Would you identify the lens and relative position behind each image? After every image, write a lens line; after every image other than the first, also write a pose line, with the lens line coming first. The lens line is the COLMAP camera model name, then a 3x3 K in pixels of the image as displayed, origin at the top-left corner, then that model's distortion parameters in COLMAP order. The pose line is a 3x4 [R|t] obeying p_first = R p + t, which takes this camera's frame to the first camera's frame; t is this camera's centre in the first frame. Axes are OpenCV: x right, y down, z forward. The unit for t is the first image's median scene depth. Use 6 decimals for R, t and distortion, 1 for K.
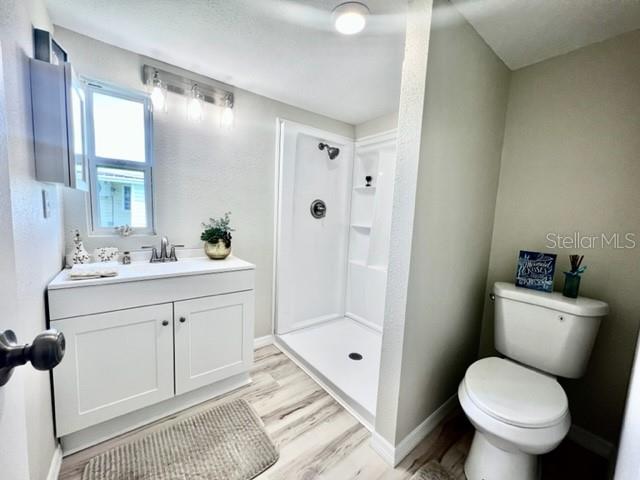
lens RADIAL K [[255.5, 0, 319.7], [0, 255.5, 240.1], [0, 0, 1]] dist [-0.001823, 0.000204]
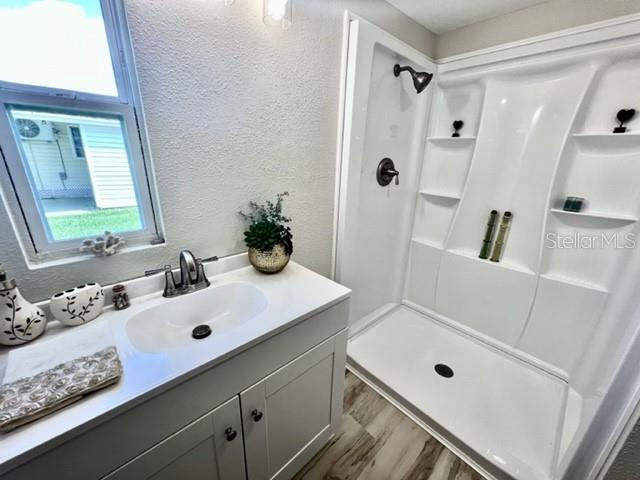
lens RADIAL K [[255.5, 0, 319.8], [0, 255.5, 241.3], [0, 0, 1]] dist [-0.001823, 0.000204]
pose [[0.996181, -0.036744, 0.079200, -0.271451], [0.018240, 0.974697, 0.222786, -0.107827], [-0.085383, -0.220491, 0.971645, 0.339165]]
